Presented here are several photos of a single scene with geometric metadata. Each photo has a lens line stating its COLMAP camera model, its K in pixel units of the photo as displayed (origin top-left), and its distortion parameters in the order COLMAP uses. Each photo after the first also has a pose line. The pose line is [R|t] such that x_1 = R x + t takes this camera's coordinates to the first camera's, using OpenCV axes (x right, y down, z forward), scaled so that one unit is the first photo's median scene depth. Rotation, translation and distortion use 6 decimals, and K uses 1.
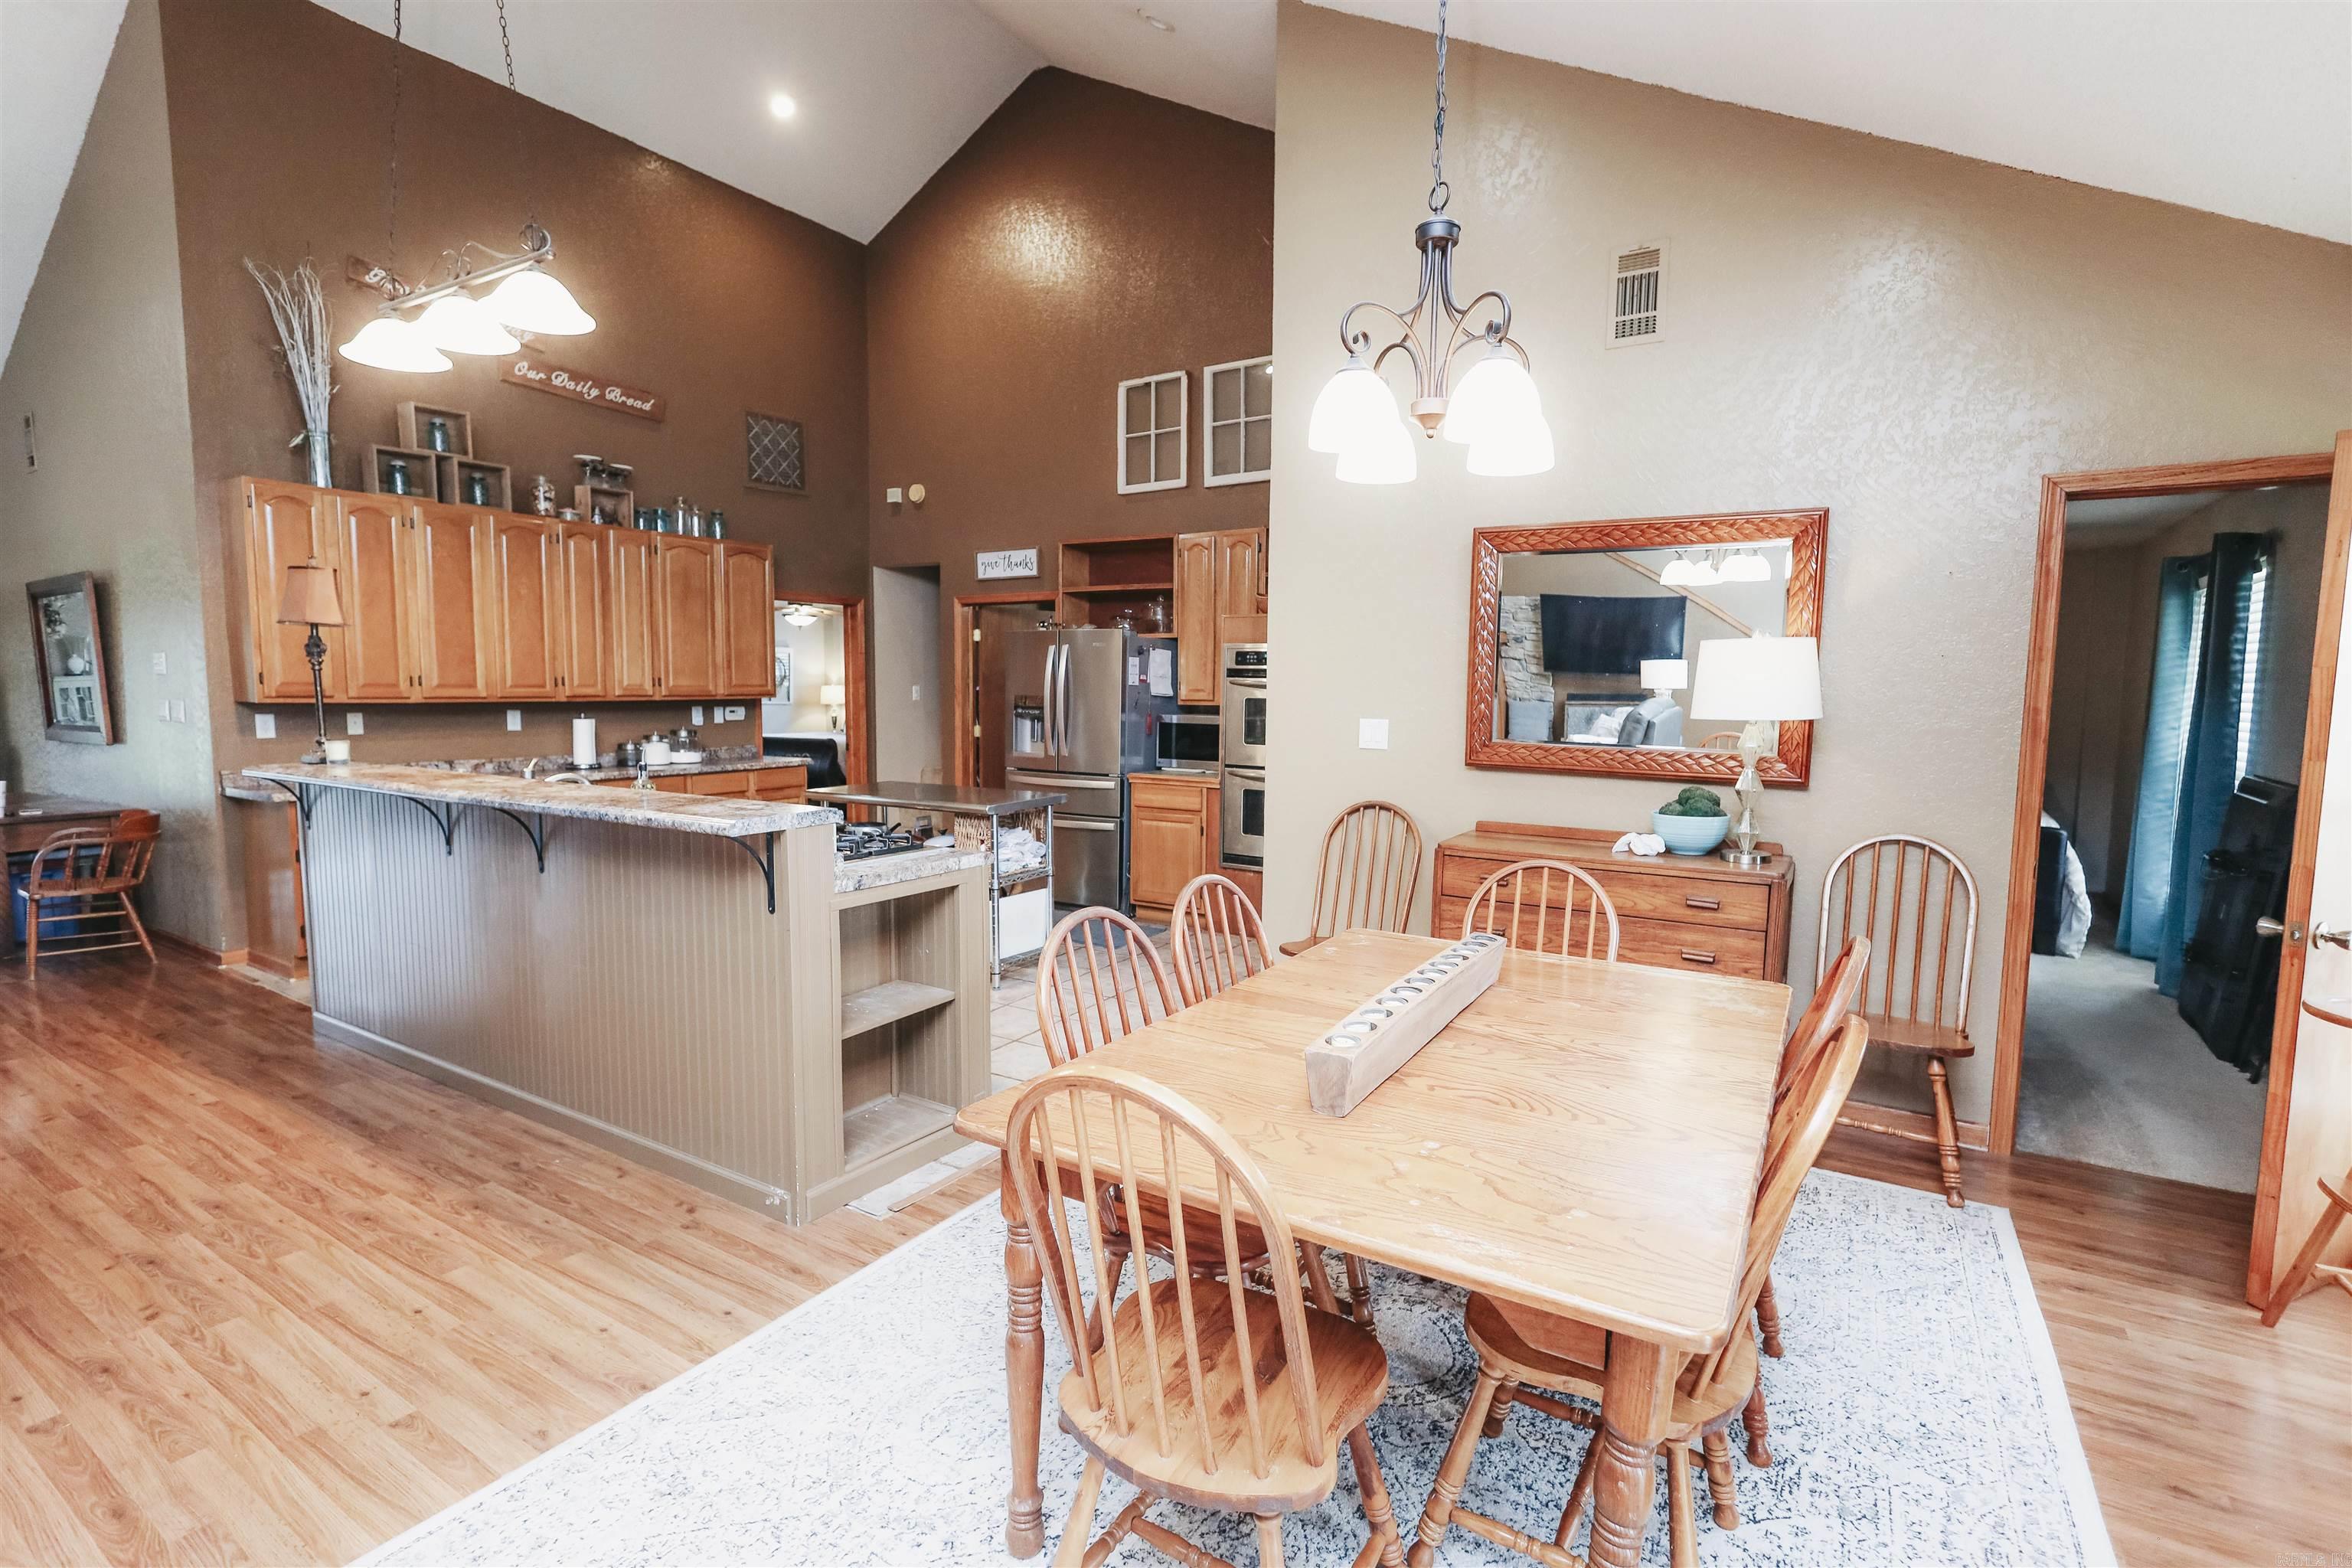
lens RADIAL K [[1078.6, 0, 1176.0], [0, 1078.6, 784.0], [0, 0, 1]] dist [-0.000986, 0.000516]
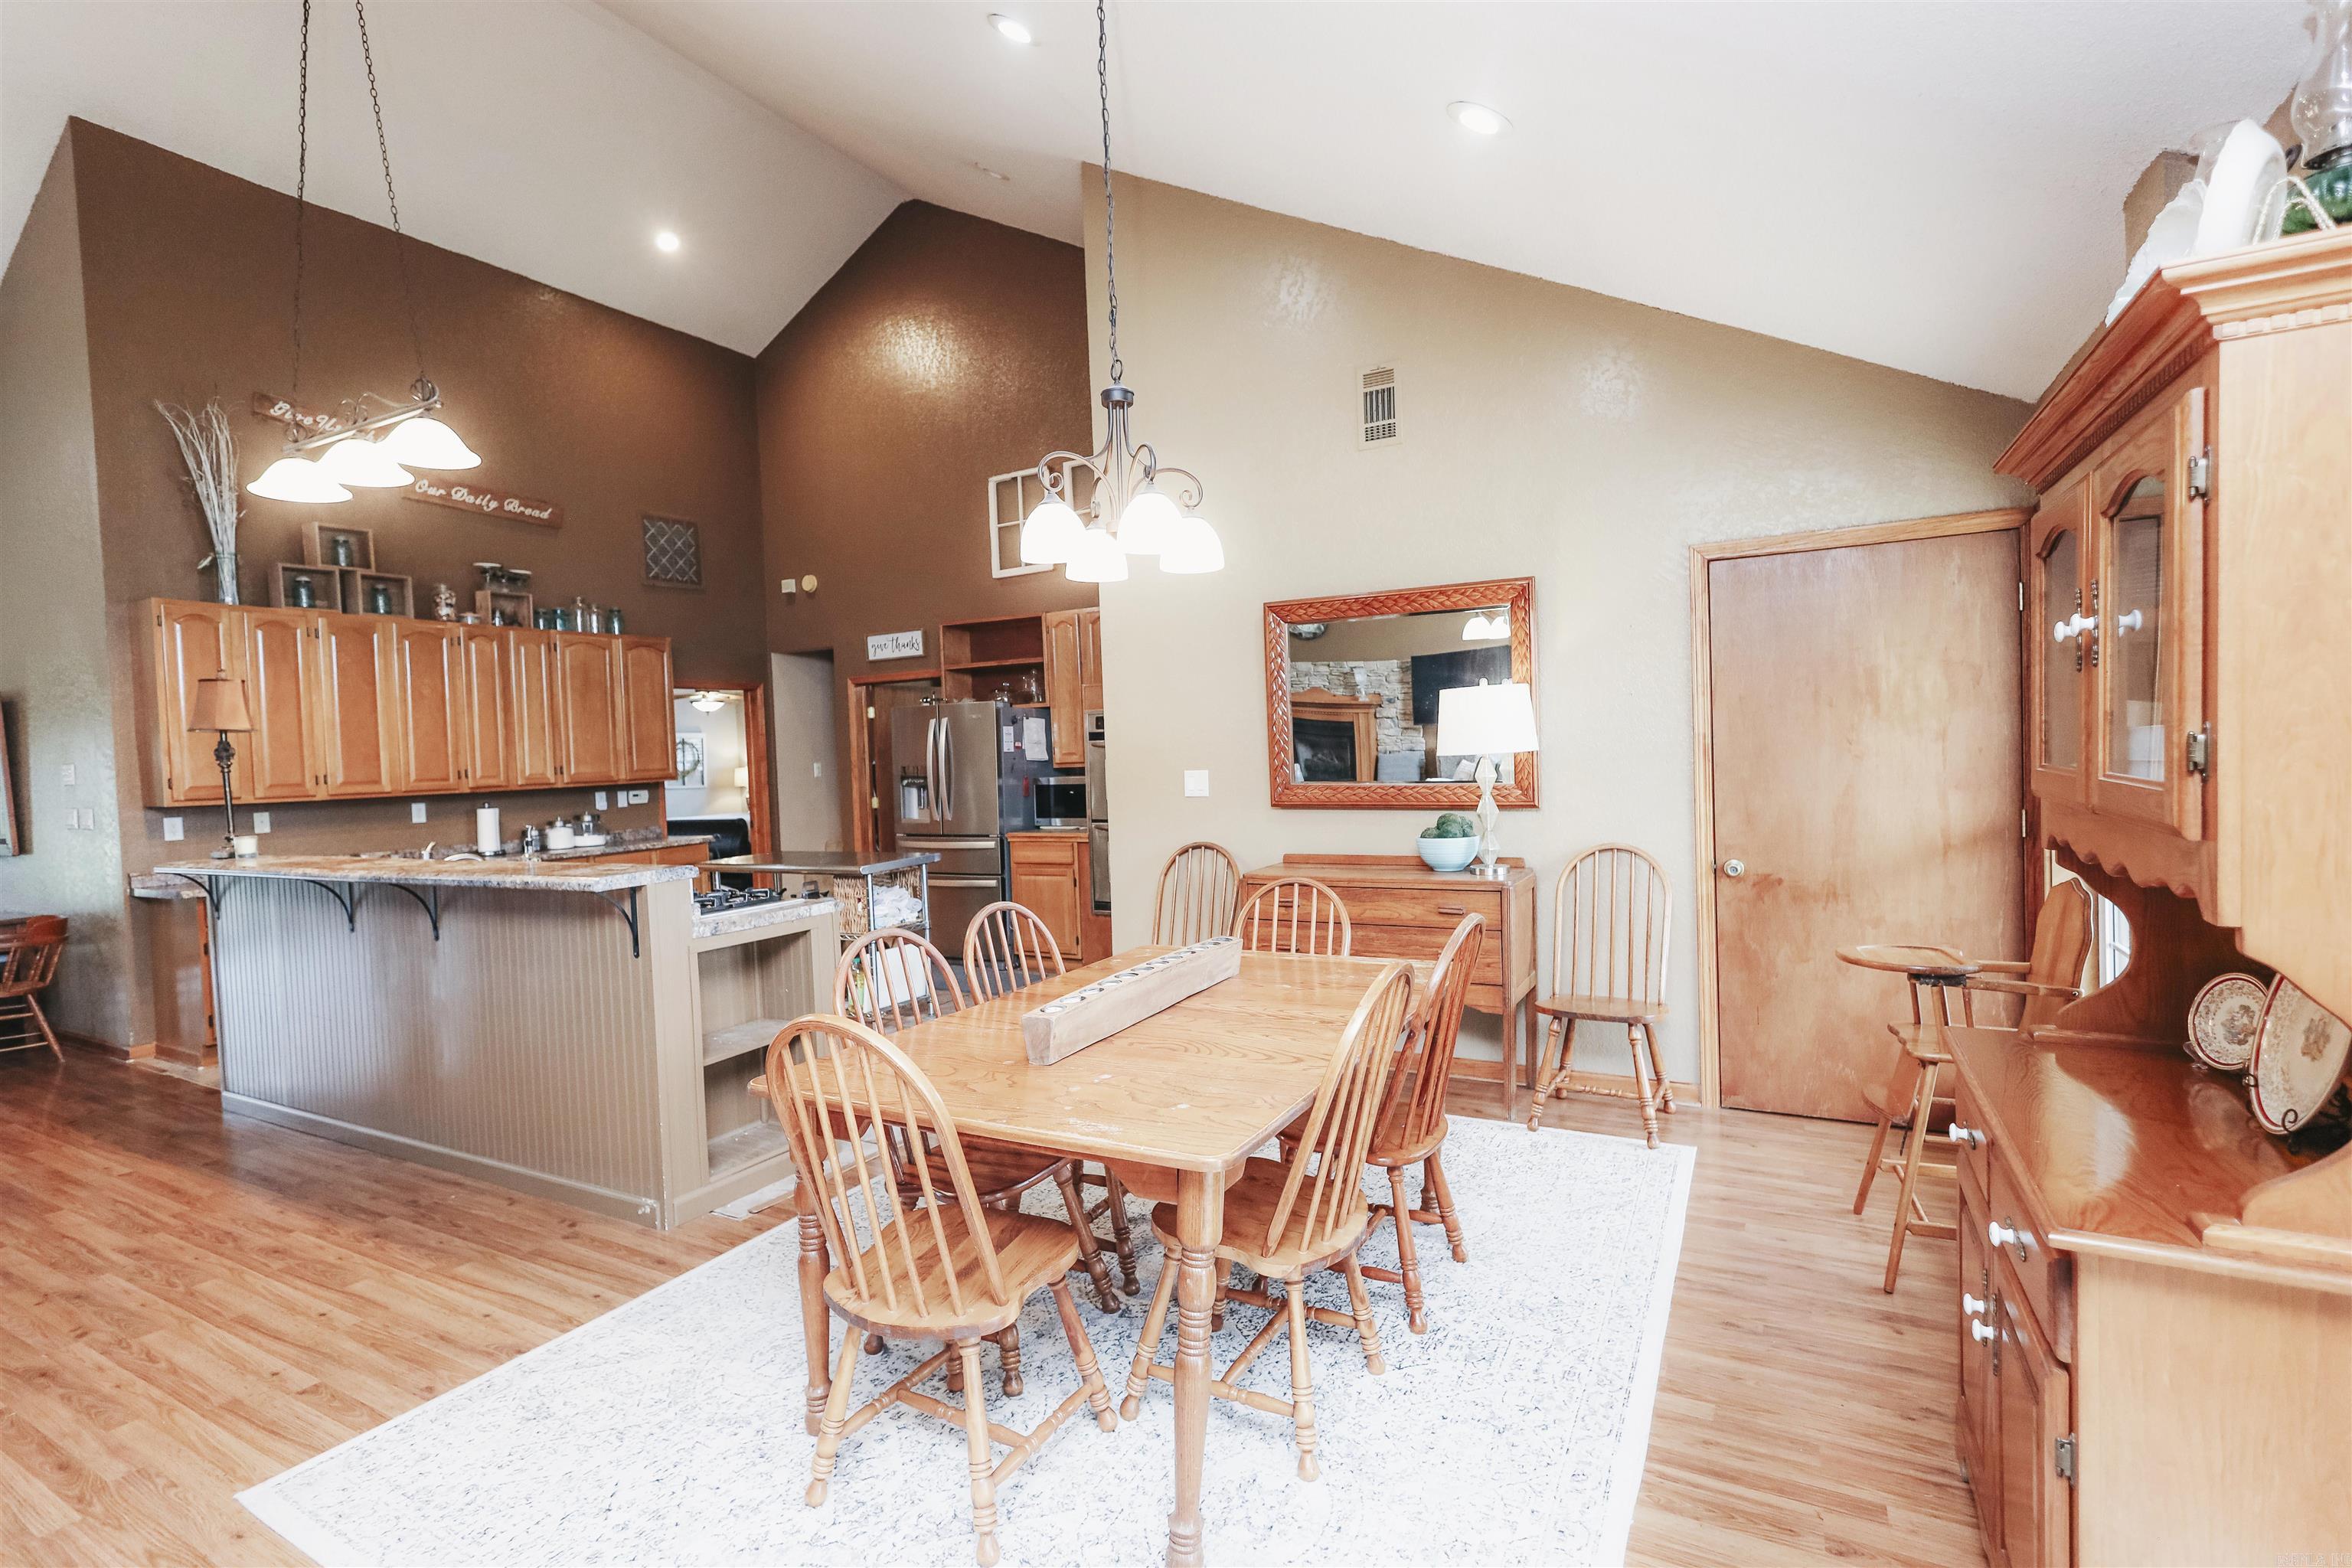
lens RADIAL K [[1080.8, 0, 1176.0], [0, 1080.8, 784.0], [0, 0, 1]] dist [0.001288, -0.000275]
pose [[0.997318, -0.049443, 0.053962, 0.084863], [0.052636, 0.996843, -0.059450, 0.017810], [-0.050853, 0.062131, 0.996772, -0.115550]]
